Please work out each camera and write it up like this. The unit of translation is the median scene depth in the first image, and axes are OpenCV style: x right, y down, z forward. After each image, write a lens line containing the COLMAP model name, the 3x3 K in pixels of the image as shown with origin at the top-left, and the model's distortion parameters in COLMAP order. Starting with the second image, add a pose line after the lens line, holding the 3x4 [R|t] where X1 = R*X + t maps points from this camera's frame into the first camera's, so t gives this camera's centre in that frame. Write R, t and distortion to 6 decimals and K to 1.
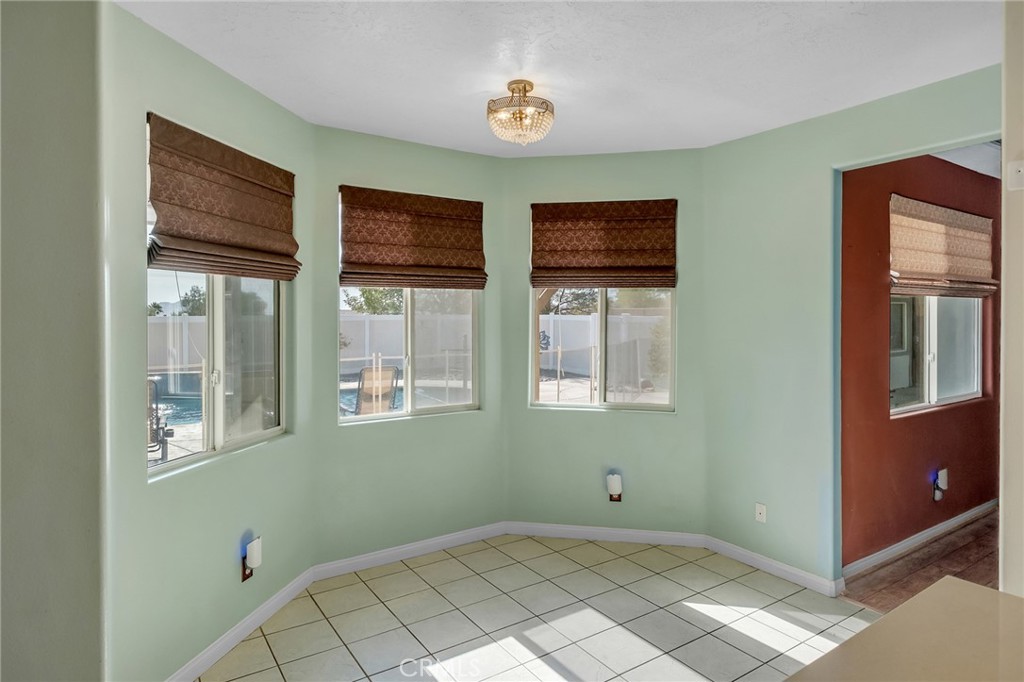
lens RADIAL K [[580.5, 0, 503.8], [0, 580.5, 320.8], [0, 0, 1]] dist [-0.000894, -0.000021]
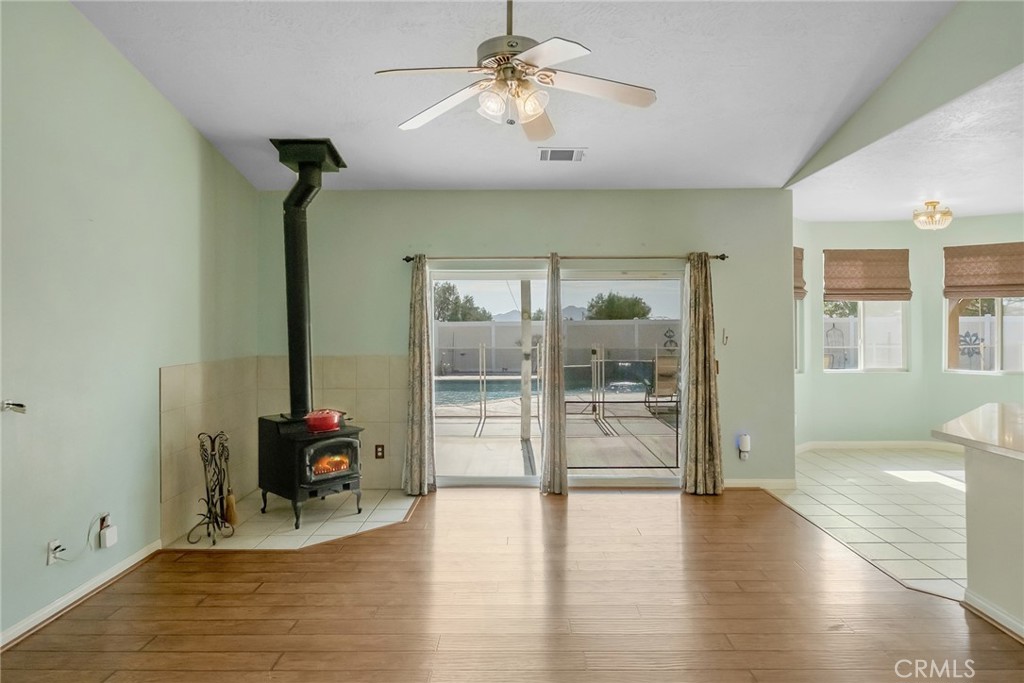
lens RADIAL K [[595.6, 0, 522.2], [0, 595.6, 317.8], [0, 0, 1]] dist [-0.012717, -0.002128]
pose [[0.824906, -0.006404, -0.565234, 0.008528], [-0.000057, 0.999935, -0.011412, 0.016861], [0.565270, 0.009446, 0.824852, -1.081794]]
